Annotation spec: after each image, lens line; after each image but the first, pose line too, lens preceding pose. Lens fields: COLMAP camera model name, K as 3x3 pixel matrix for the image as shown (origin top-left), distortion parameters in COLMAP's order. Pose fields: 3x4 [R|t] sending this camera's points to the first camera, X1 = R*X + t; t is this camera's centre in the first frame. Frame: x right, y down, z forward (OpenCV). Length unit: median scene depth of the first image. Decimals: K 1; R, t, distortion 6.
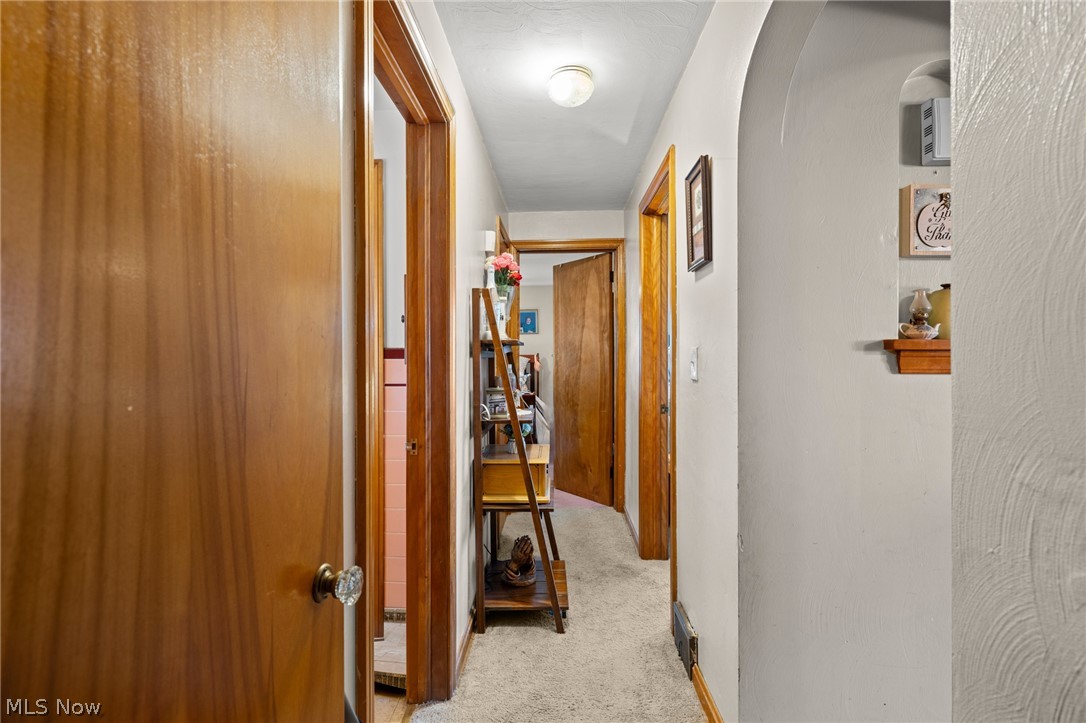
lens RADIAL K [[537.9, 0, 545.3], [0, 537.9, 359.9], [0, 0, 1]] dist [0.002081, 0.000033]
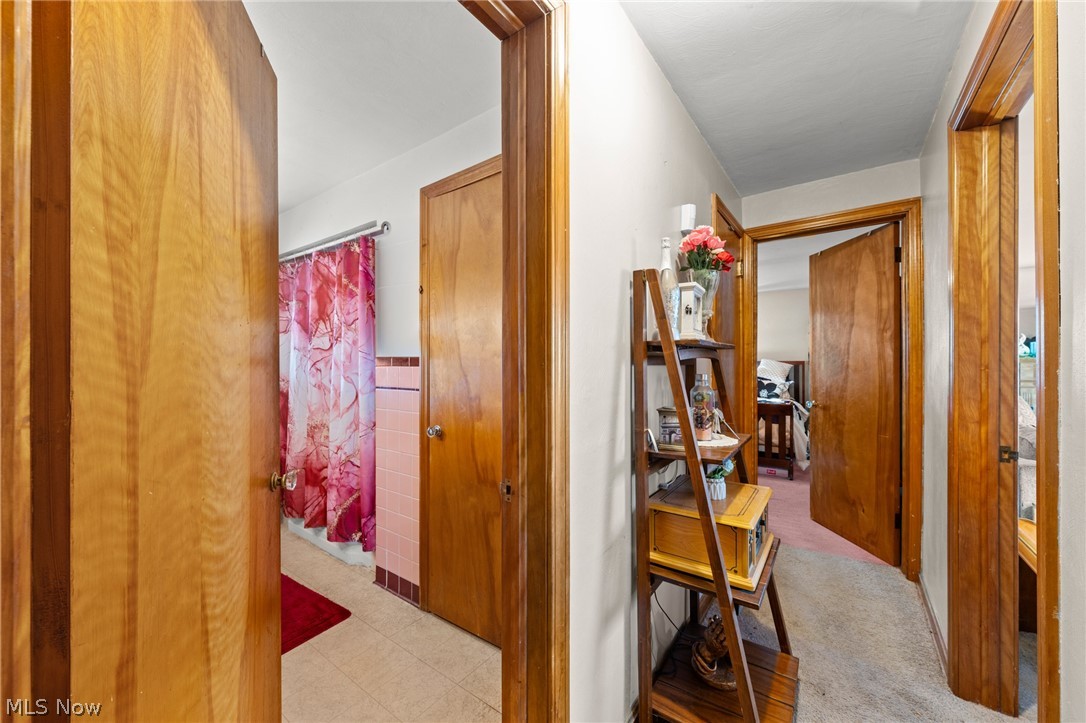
lens RADIAL K [[421.5, 0, 533.1], [0, 421.5, 362.8], [0, 0, 1]] dist [-0.001698, 0.000066]
pose [[0.819788, 0.001611, -0.572665, 0.046839], [-0.004727, 0.999981, -0.003954, -0.002510], [0.572648, 0.005948, 0.819780, 0.257776]]
